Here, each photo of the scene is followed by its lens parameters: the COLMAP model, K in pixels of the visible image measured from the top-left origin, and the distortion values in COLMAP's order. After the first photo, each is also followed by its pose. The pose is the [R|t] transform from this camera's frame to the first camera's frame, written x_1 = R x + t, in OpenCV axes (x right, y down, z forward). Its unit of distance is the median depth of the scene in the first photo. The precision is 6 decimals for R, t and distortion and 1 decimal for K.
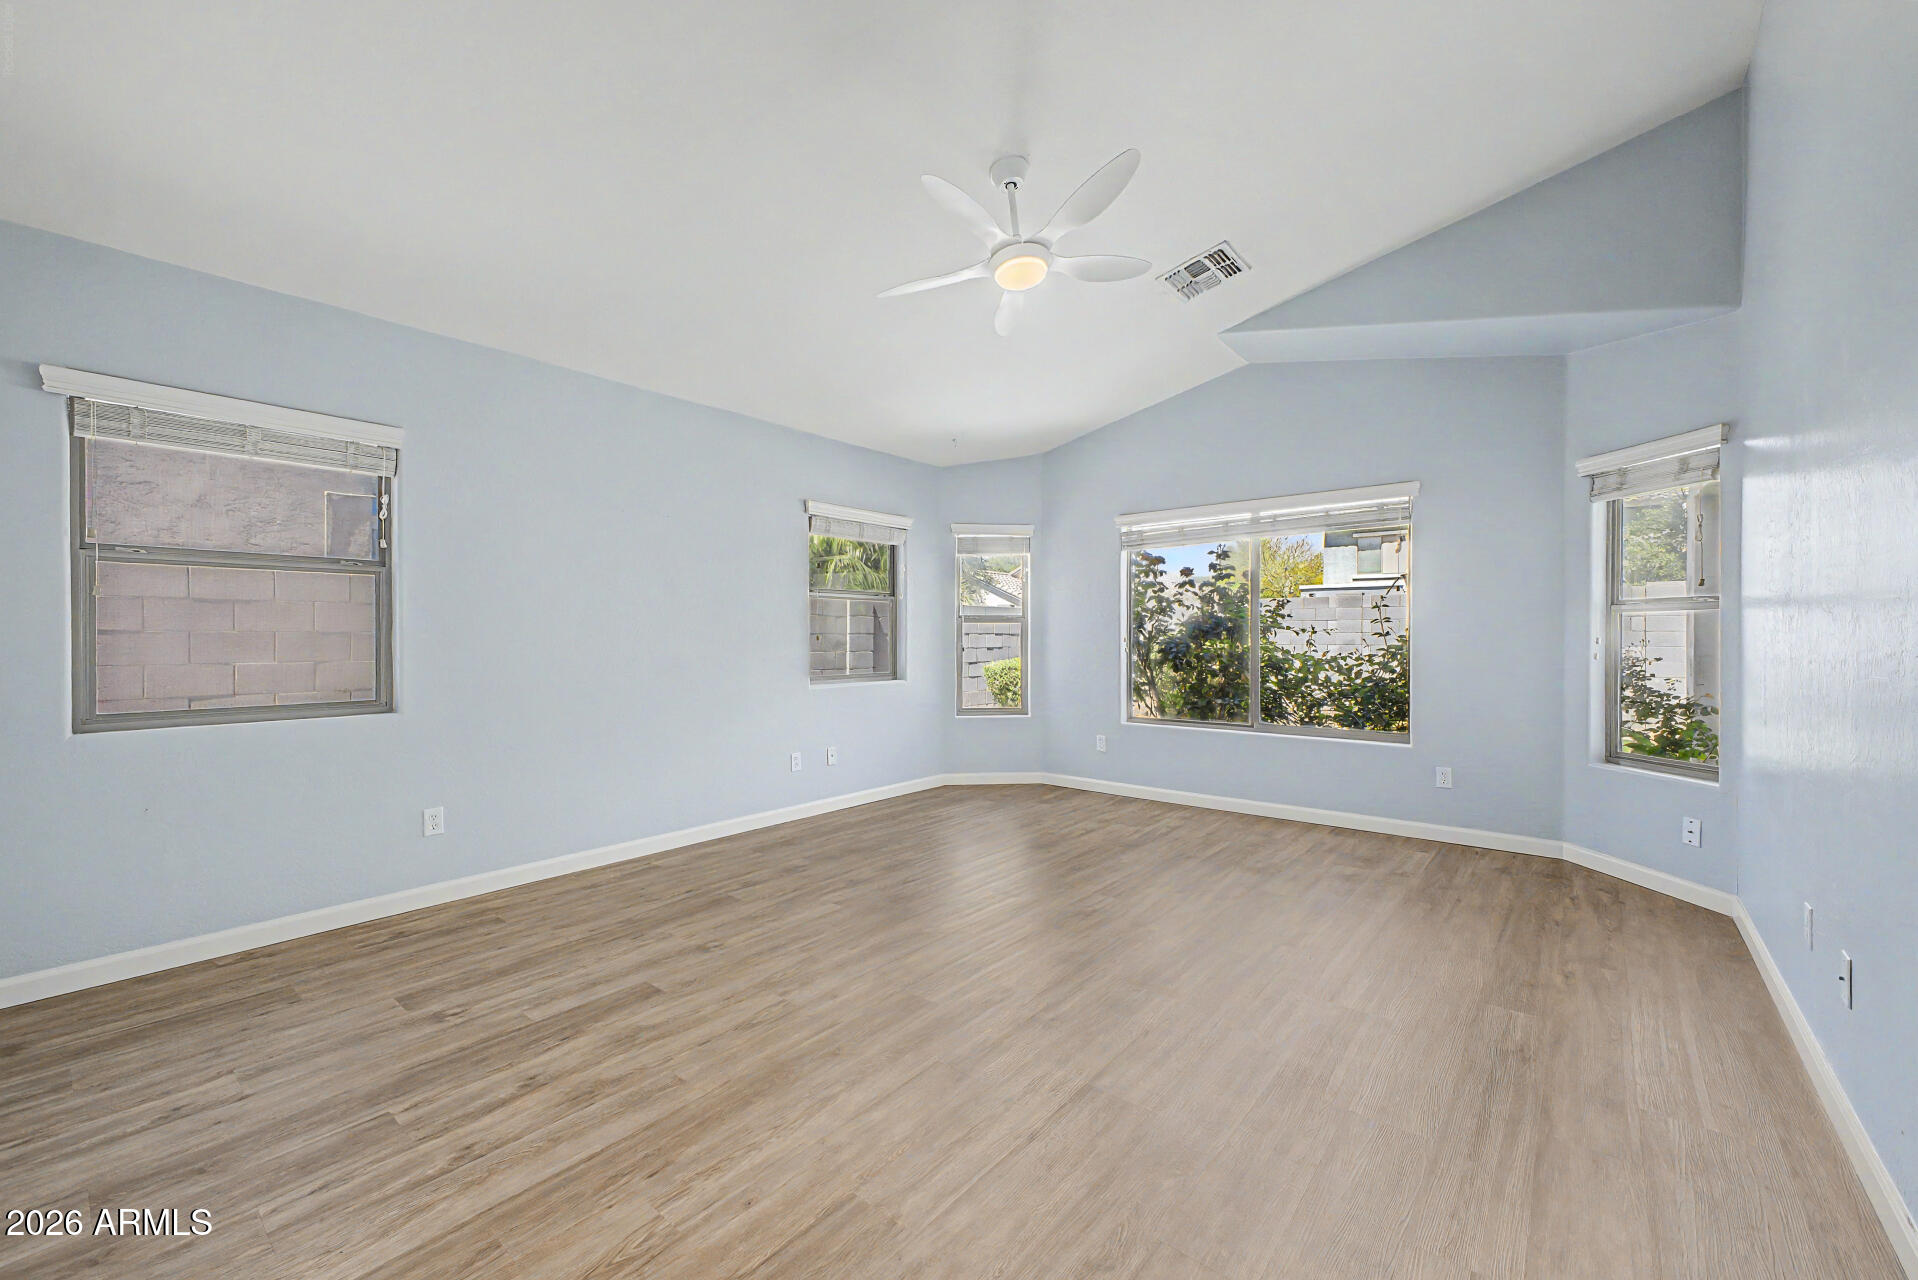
lens RADIAL K [[769.7, 0, 959.0], [0, 769.7, 640.0], [0, 0, 1]] dist [0.003254, 0.000087]
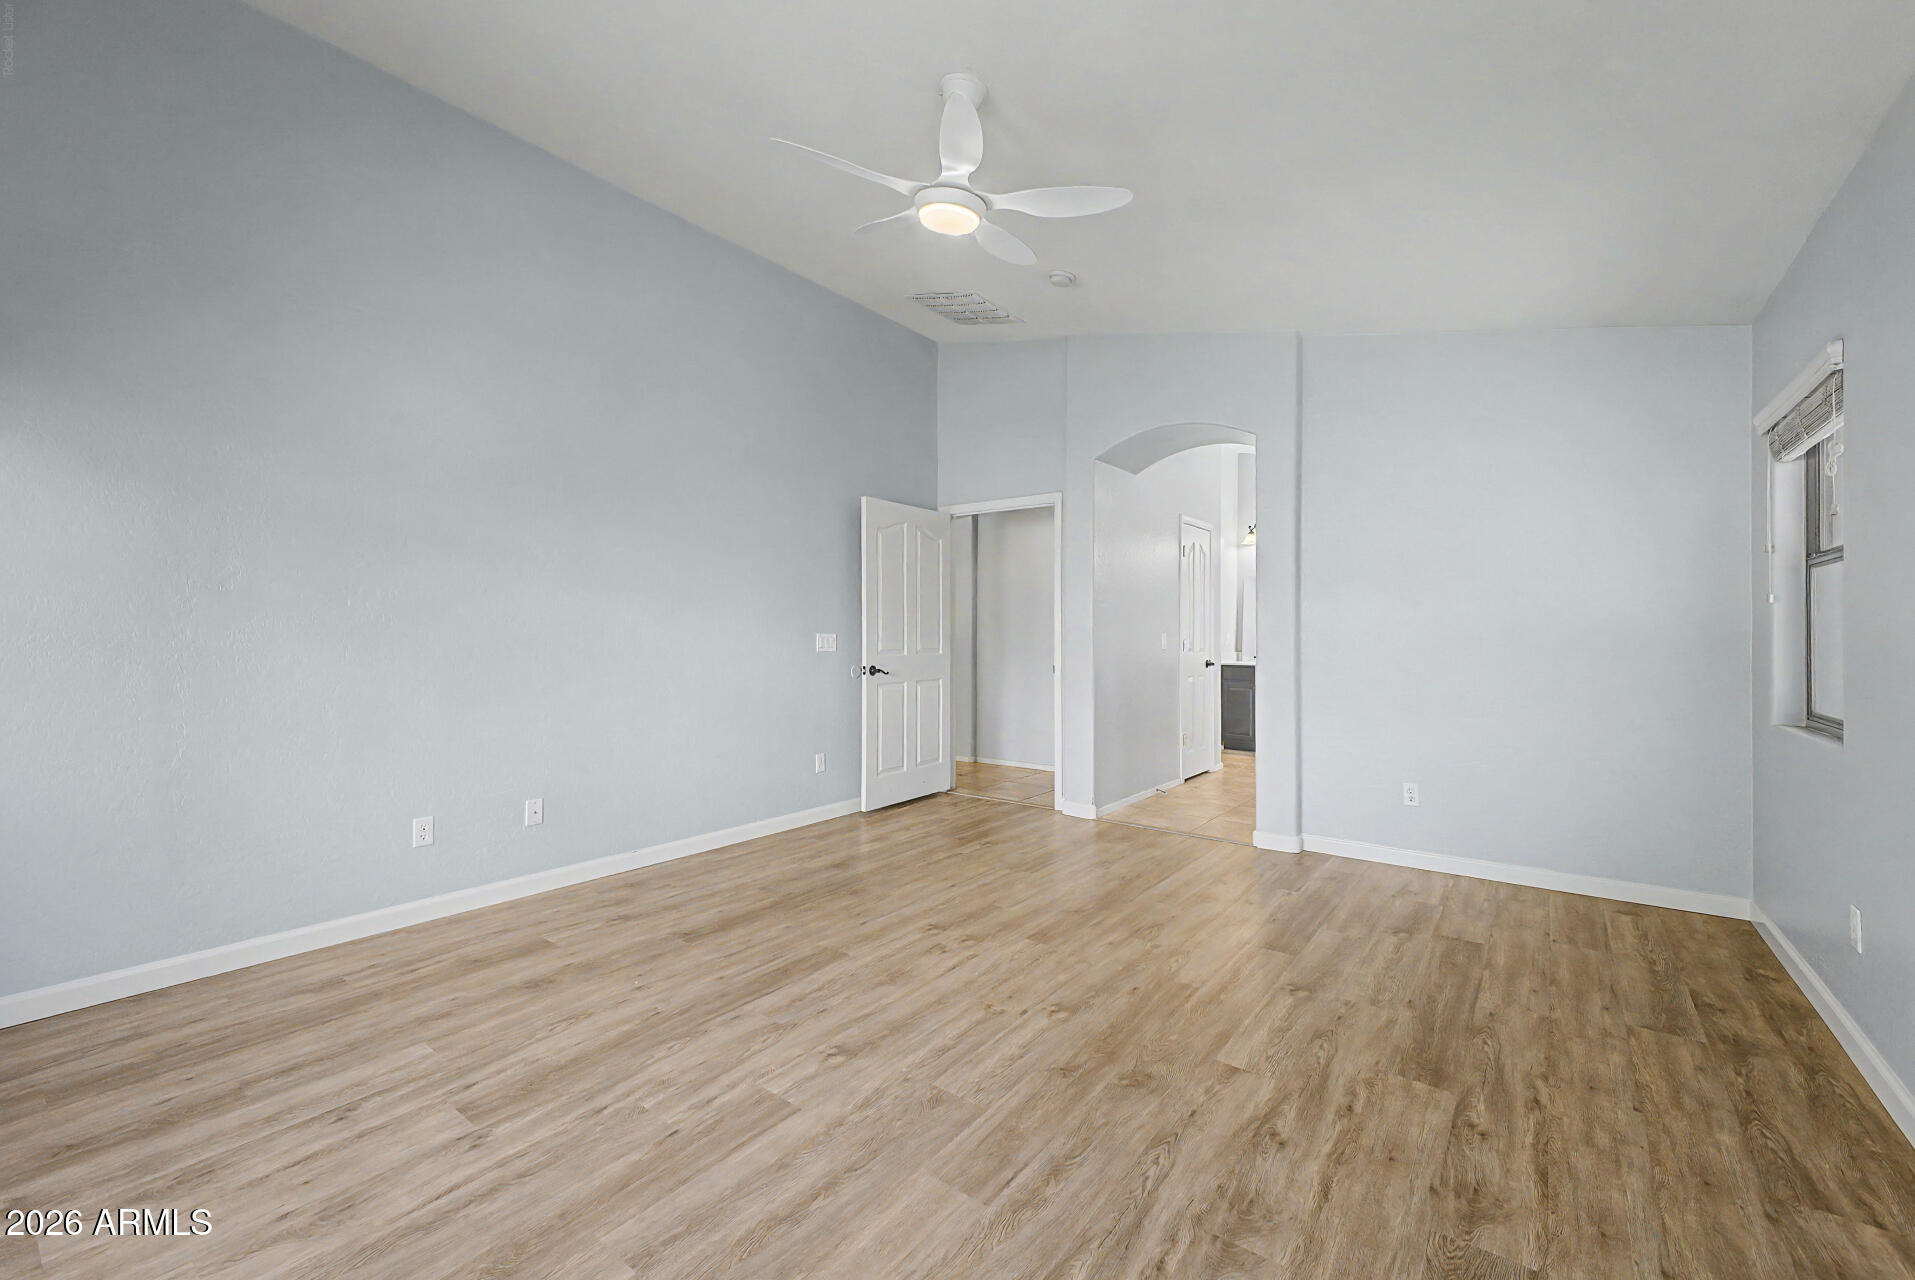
lens RADIAL K [[768.5, 0, 957.5], [0, 768.5, 640.0], [0, 0, 1]] dist [0.003254, 0.000087]
pose [[-0.998979, -0.000773, -0.045174, 0.098503], [-0.001318, 0.999927, 0.012037, -0.011076], [0.045161, 0.012085, -0.998907, 1.722893]]
